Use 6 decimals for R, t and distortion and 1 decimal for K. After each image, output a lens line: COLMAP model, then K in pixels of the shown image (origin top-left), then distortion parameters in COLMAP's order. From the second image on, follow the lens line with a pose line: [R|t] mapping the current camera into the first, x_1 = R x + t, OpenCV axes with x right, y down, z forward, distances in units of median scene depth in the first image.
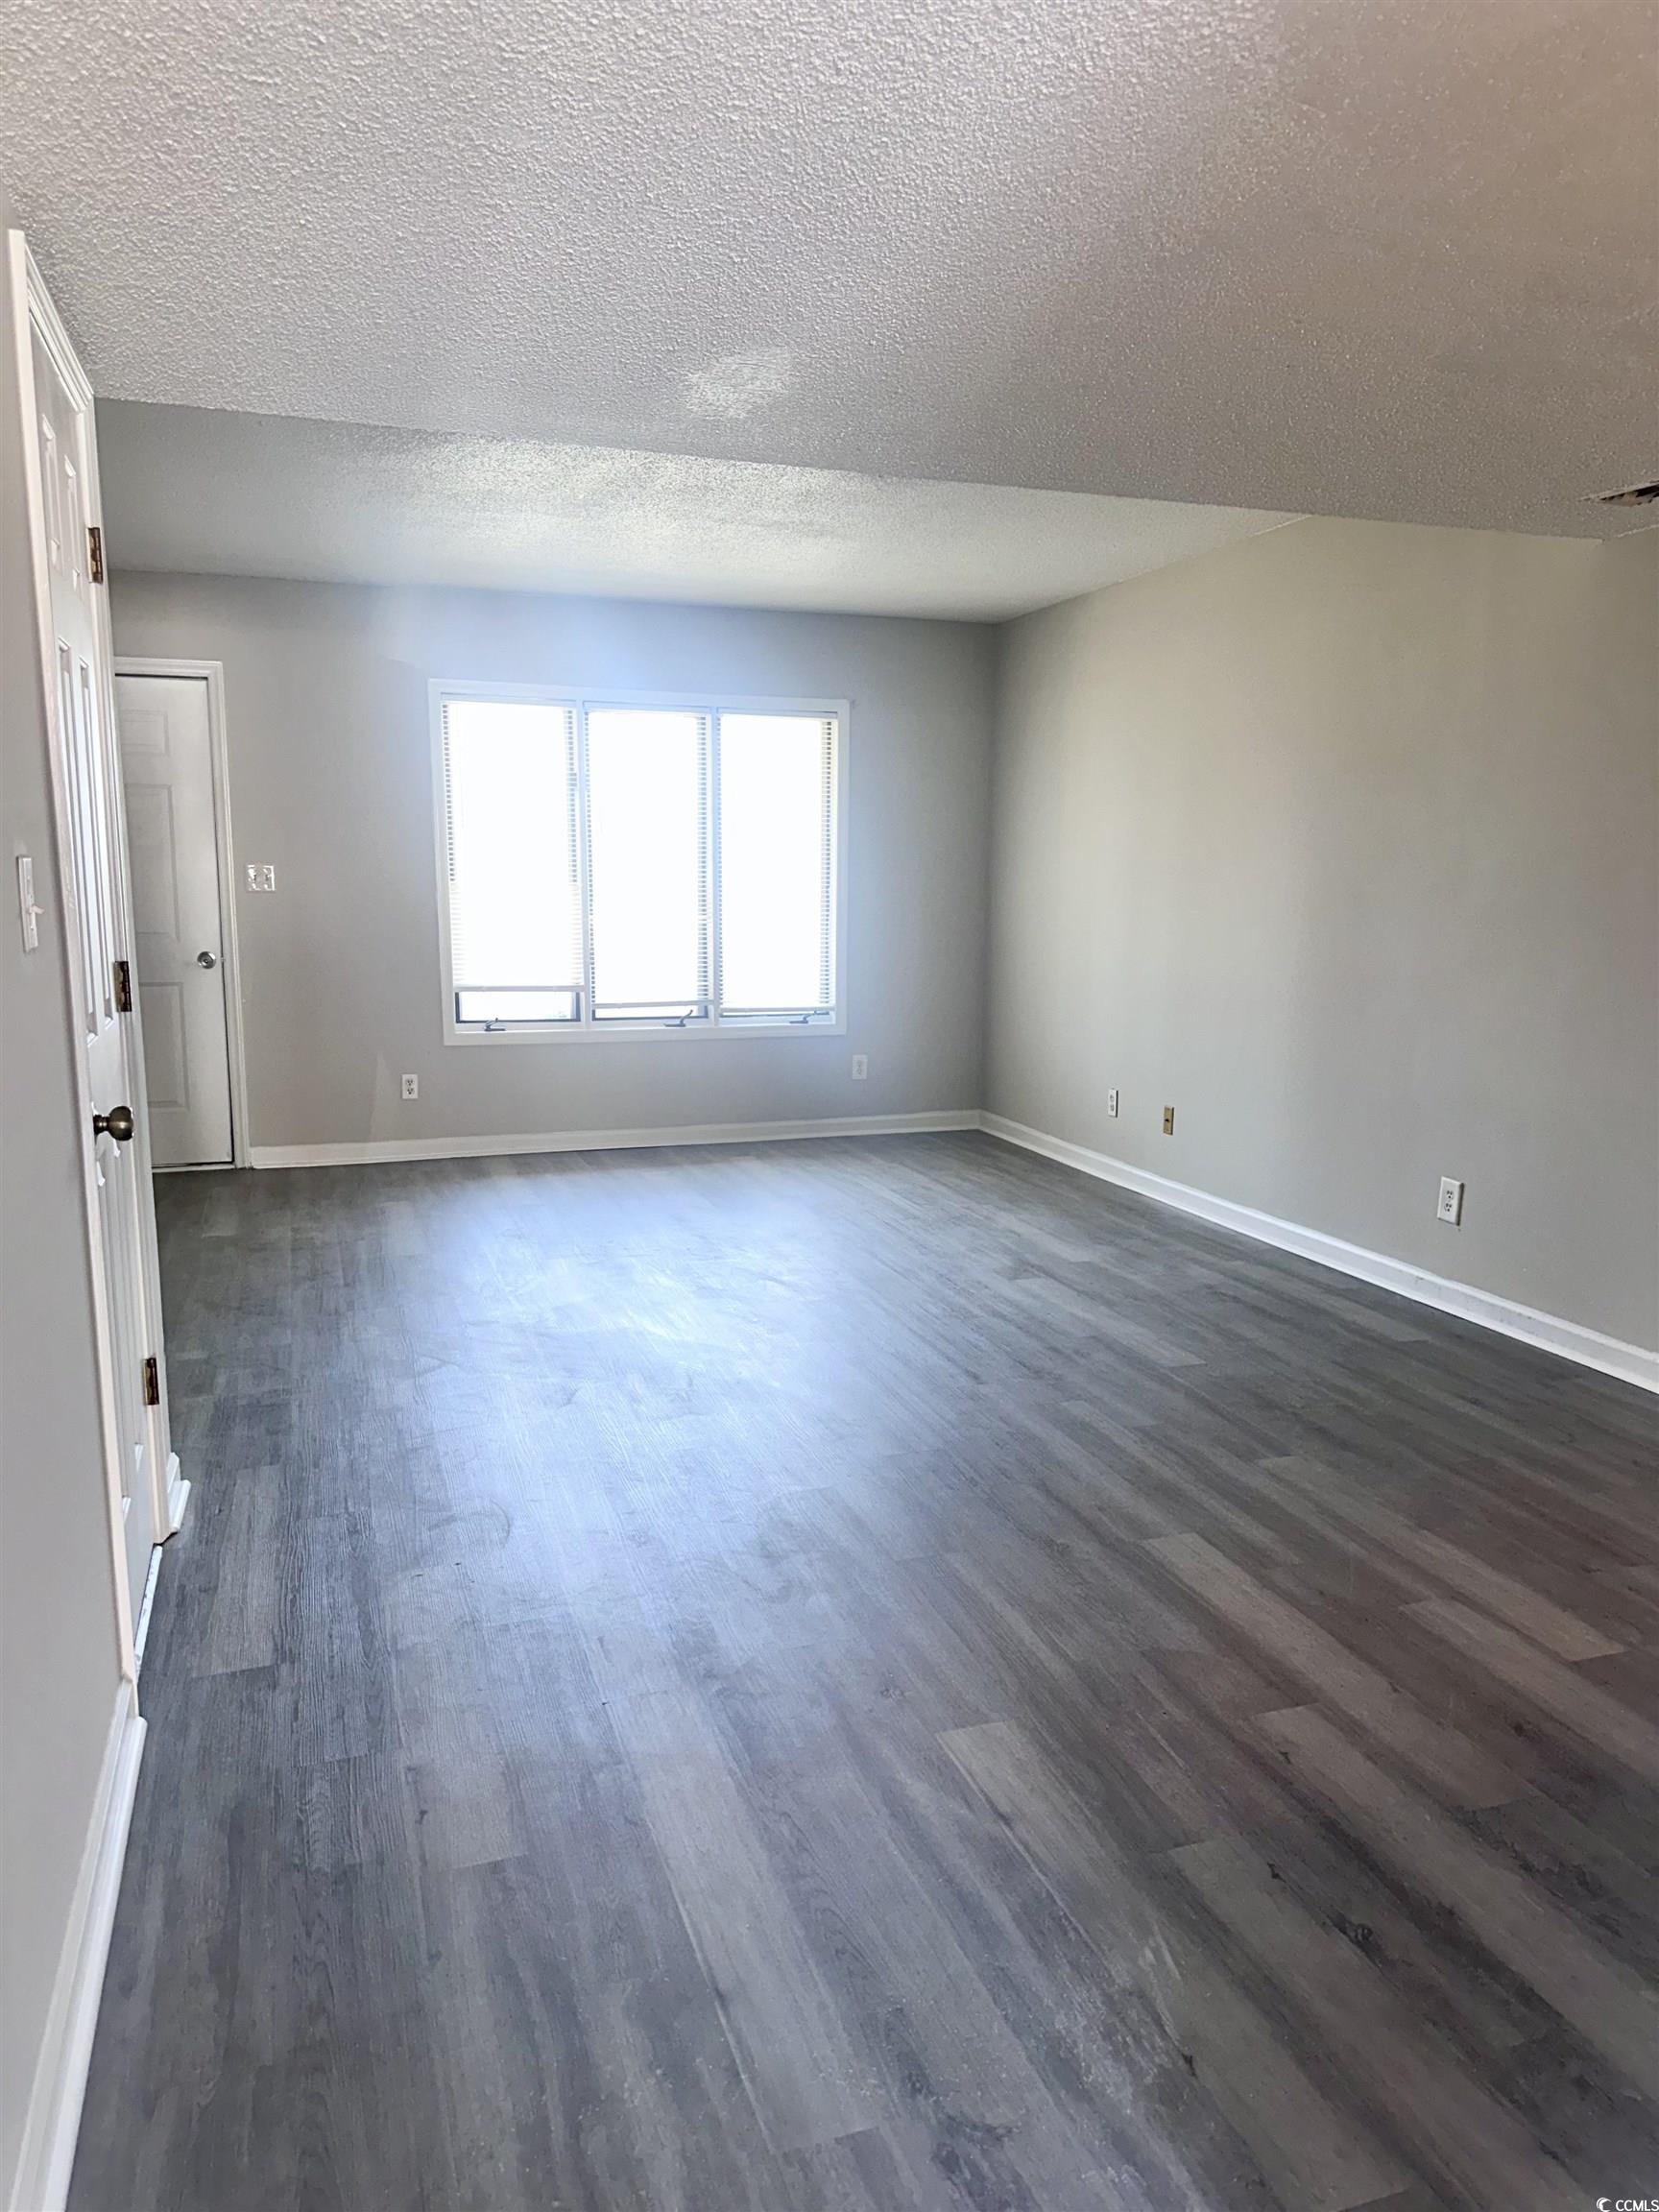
lens RADIAL K [[1553.6, 0, 840.8], [0, 1553.6, 1116.8], [0, 0, 1]] dist [0.054792, -0.066666]
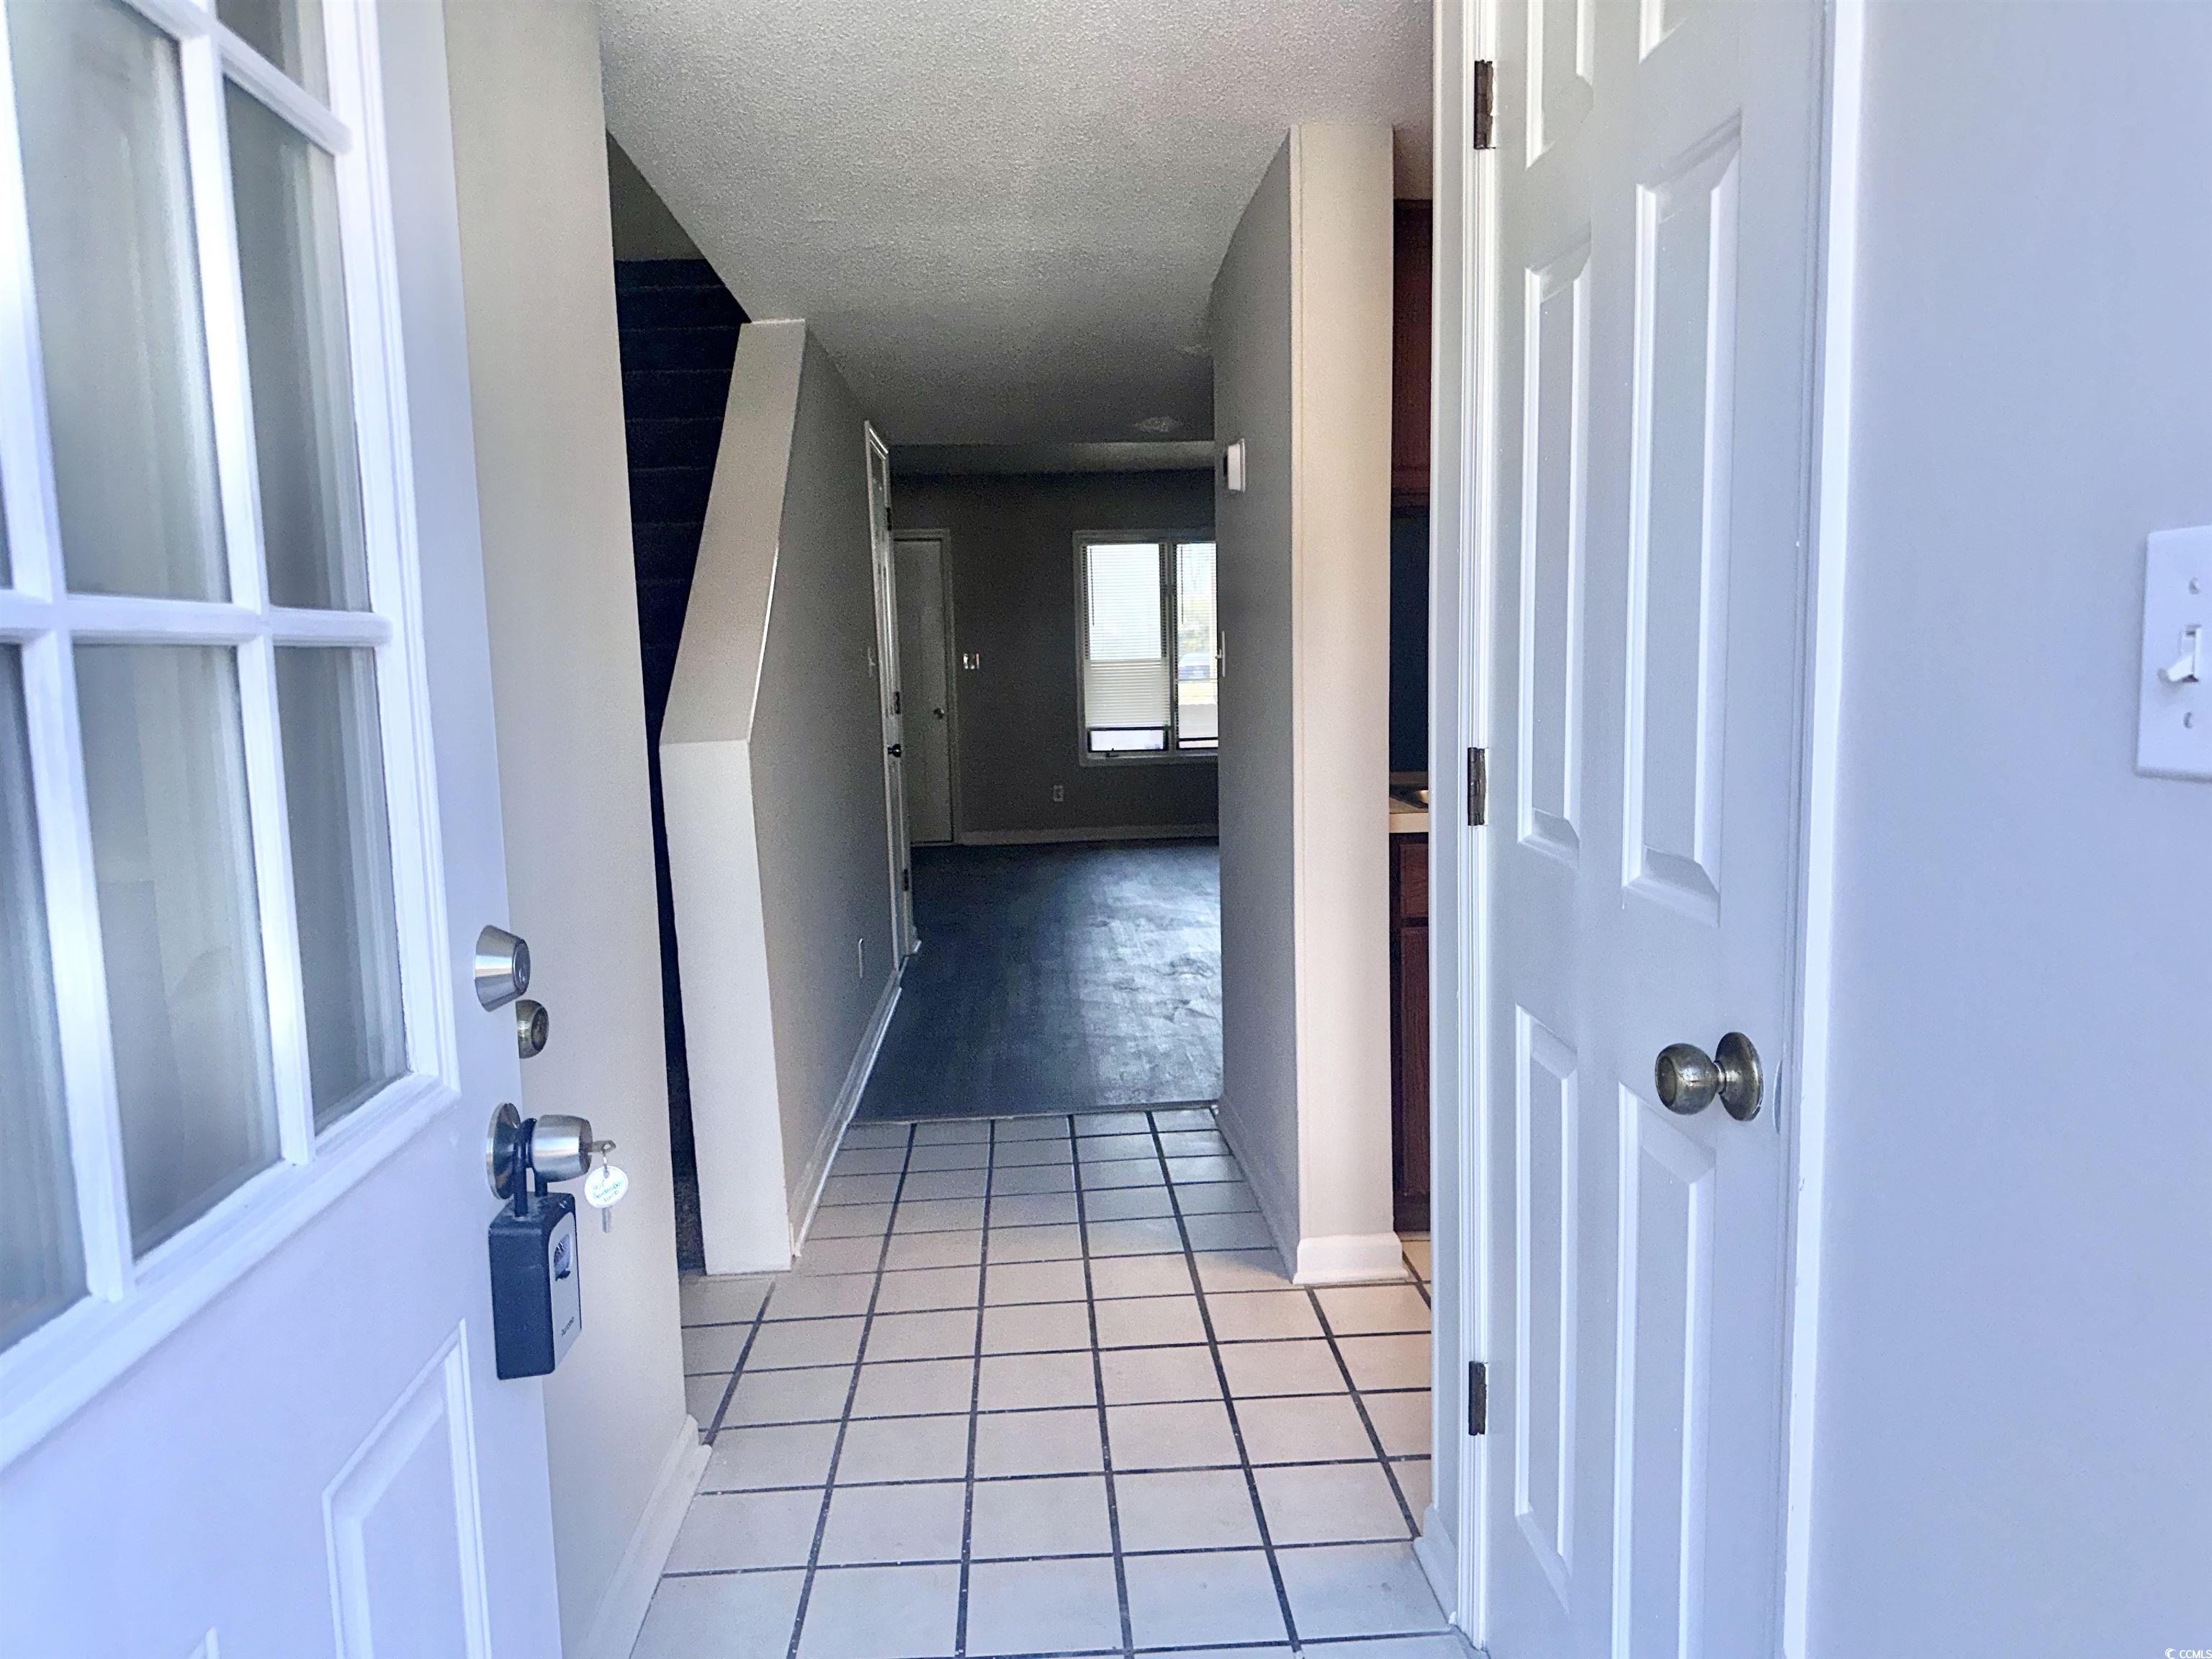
lens RADIAL K [[1553.6, 0, 1106.8], [0, 1553.6, 838.7], [0, 0, 1]] dist [0.054792, -0.066666]
pose [[0.959785, 0.000207, -0.280735, 0.393310], [-0.011395, 0.999204, -0.038221, 0.164035], [0.280504, 0.039883, 0.959024, -0.901248]]
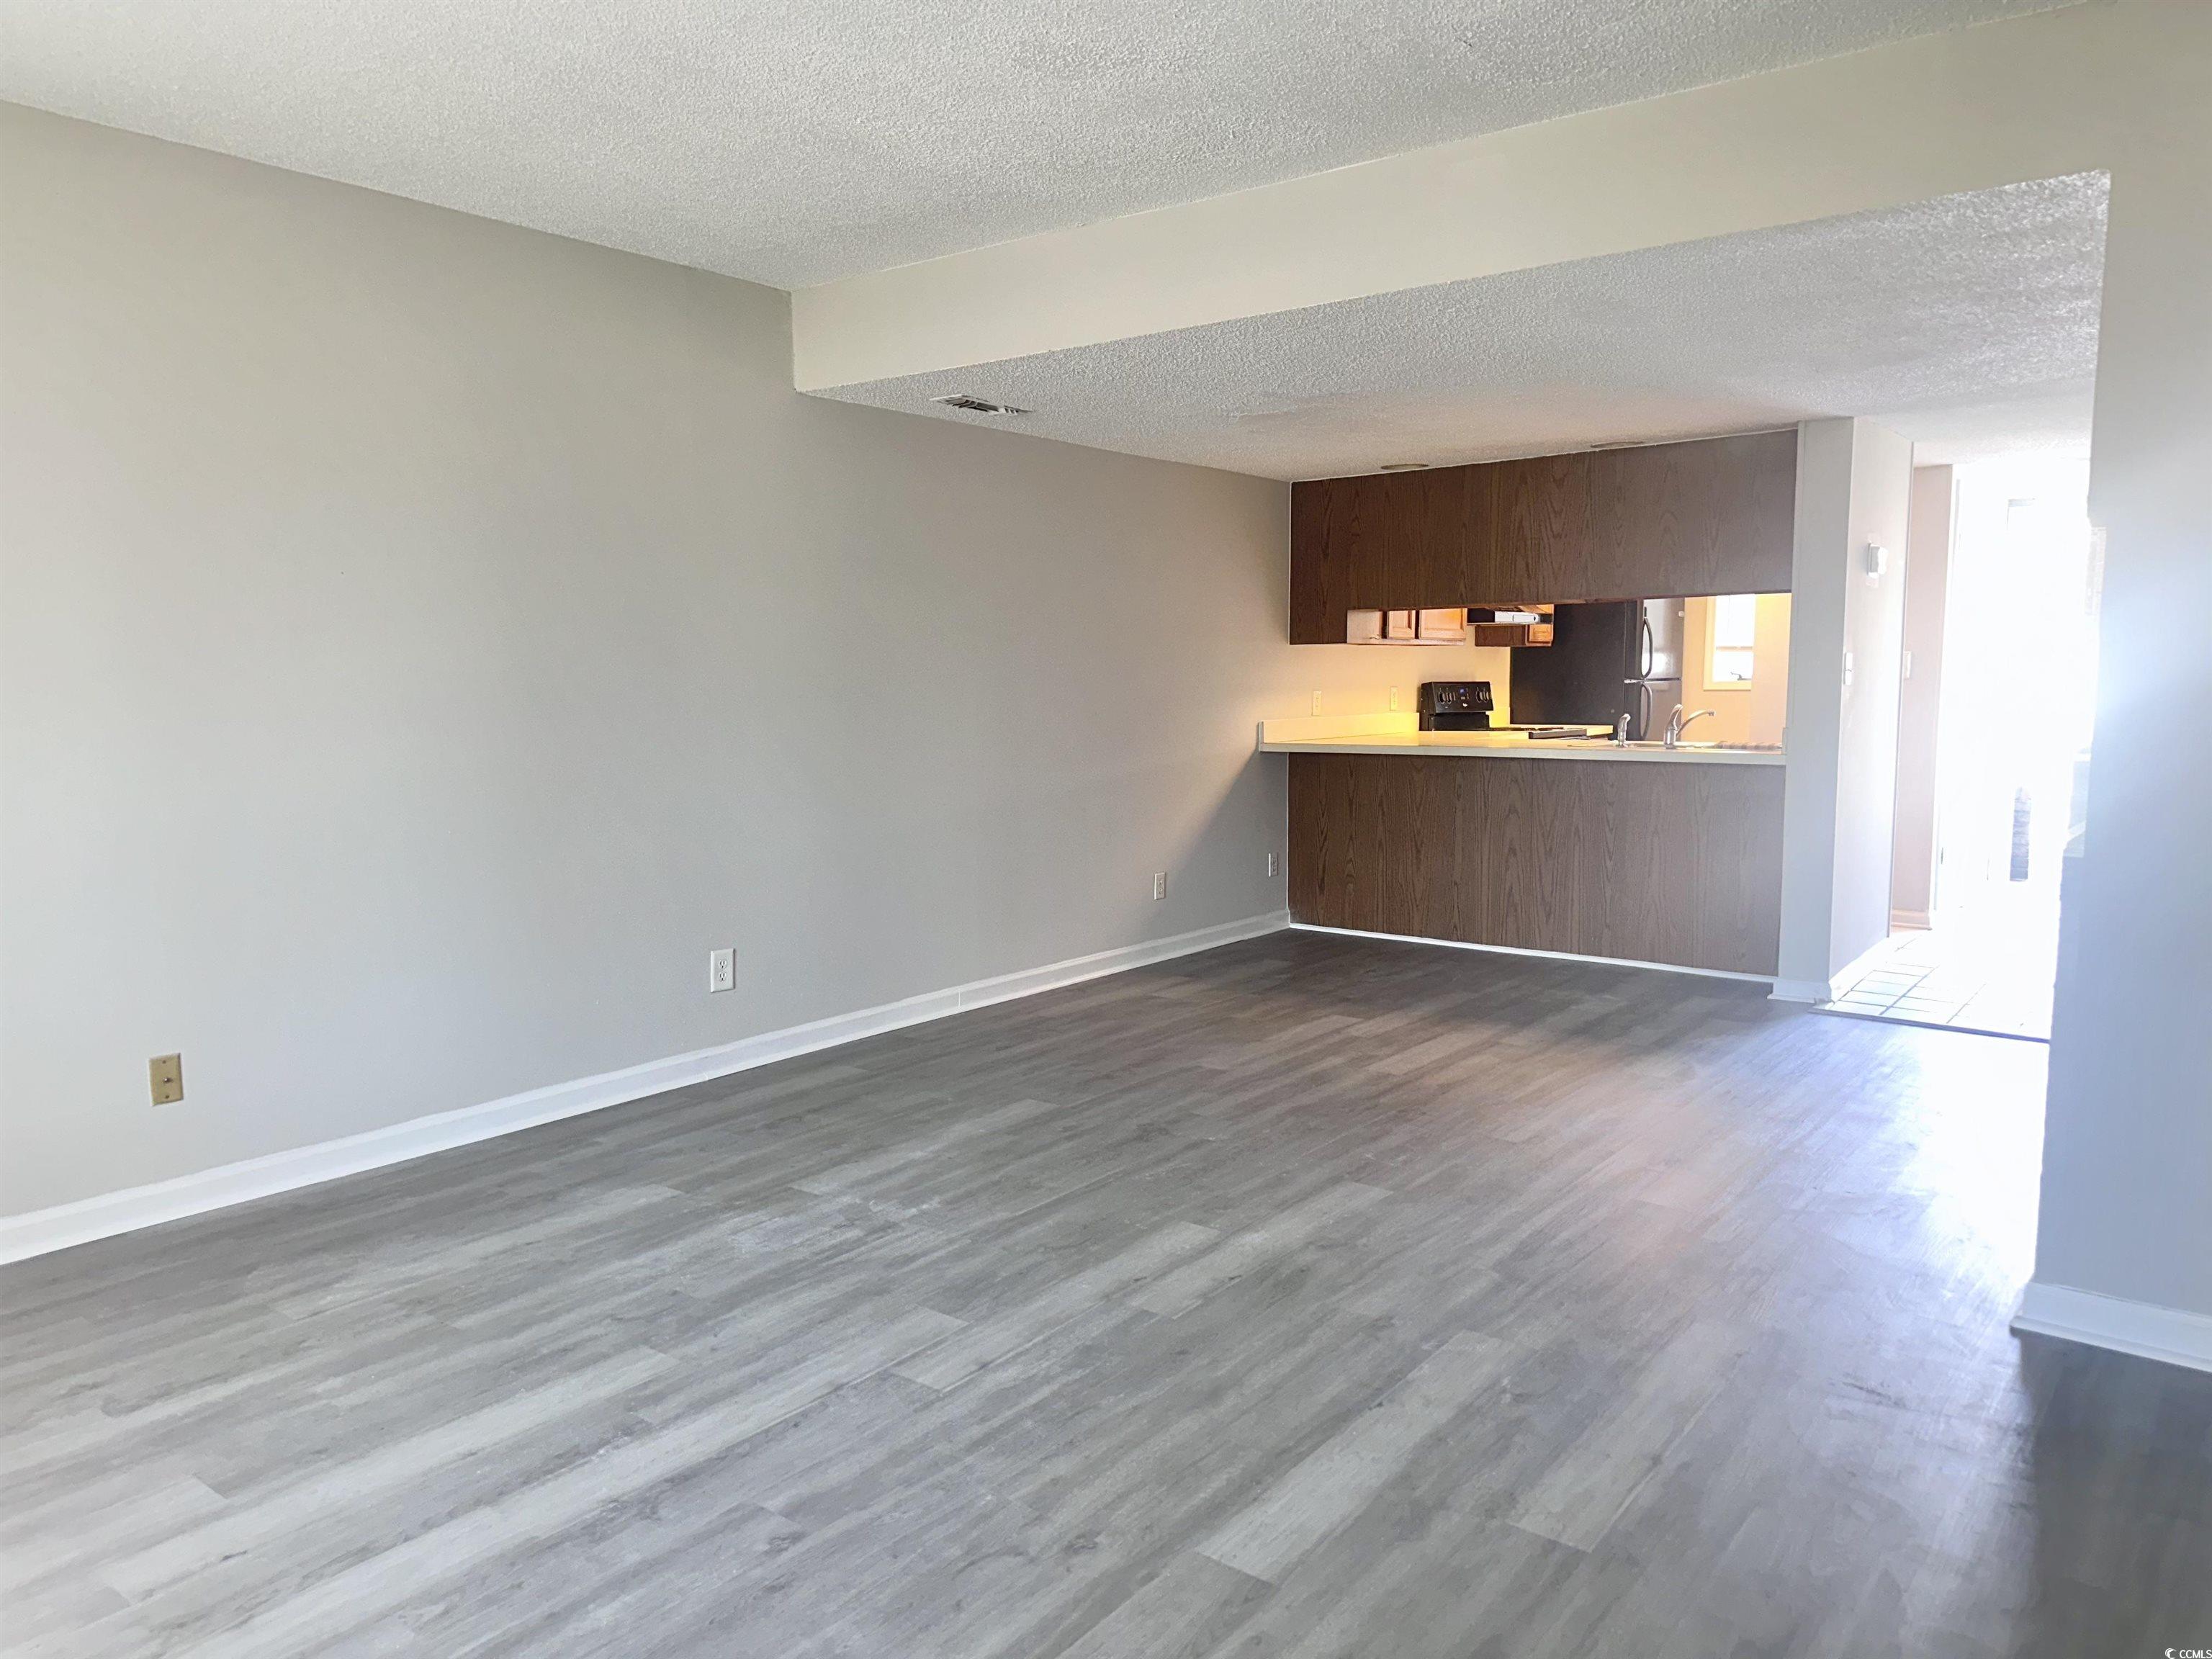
lens RADIAL K [[1553.6, 0, 1099.2], [0, 1553.6, 833.6], [0, 0, 1]] dist [0.054792, -0.066666]
pose [[-0.550627, -0.084279, 0.830486, -0.802797], [0.142583, 0.970774, 0.193051, -0.264363], [-0.822484, 0.224712, -0.522518, 1.780250]]
